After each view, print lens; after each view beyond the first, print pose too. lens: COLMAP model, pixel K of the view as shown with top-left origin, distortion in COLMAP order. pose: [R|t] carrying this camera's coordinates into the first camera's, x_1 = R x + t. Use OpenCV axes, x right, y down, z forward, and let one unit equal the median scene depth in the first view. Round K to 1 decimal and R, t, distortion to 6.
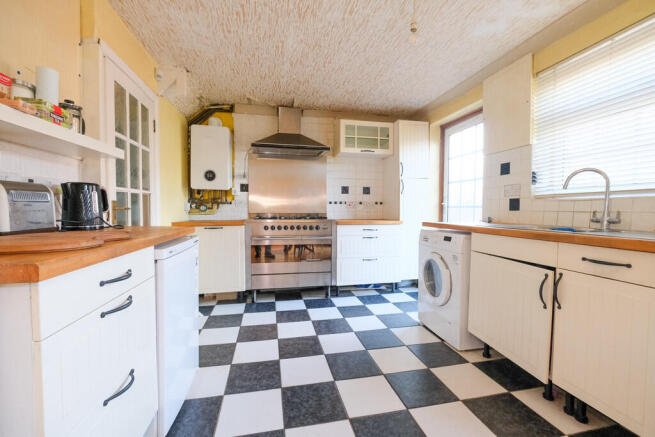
lens RADIAL K [[282.4, 0, 328.6], [0, 282.4, 214.2], [0, 0, 1]] dist [-0.005519, 0.000344]
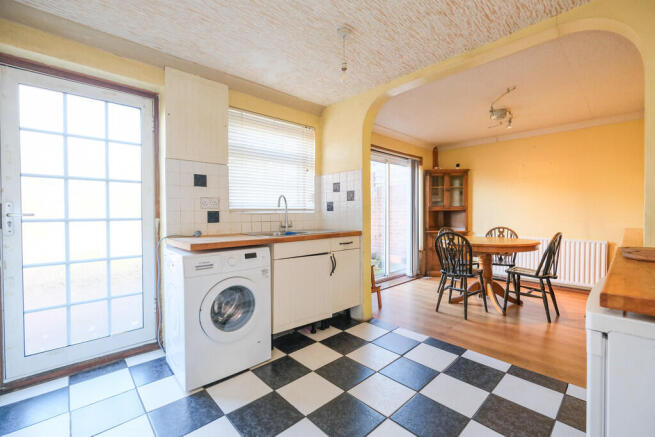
lens RADIAL K [[282.4, 0, 330.1], [0, 282.4, 217.5], [0, 0, 1]] dist [-0.005519, 0.000344]
pose [[-0.516354, -0.019383, 0.856156, -0.504803], [0.017939, 0.999280, 0.033443, -0.063961], [-0.856187, 0.032627, -0.515634, 1.262135]]
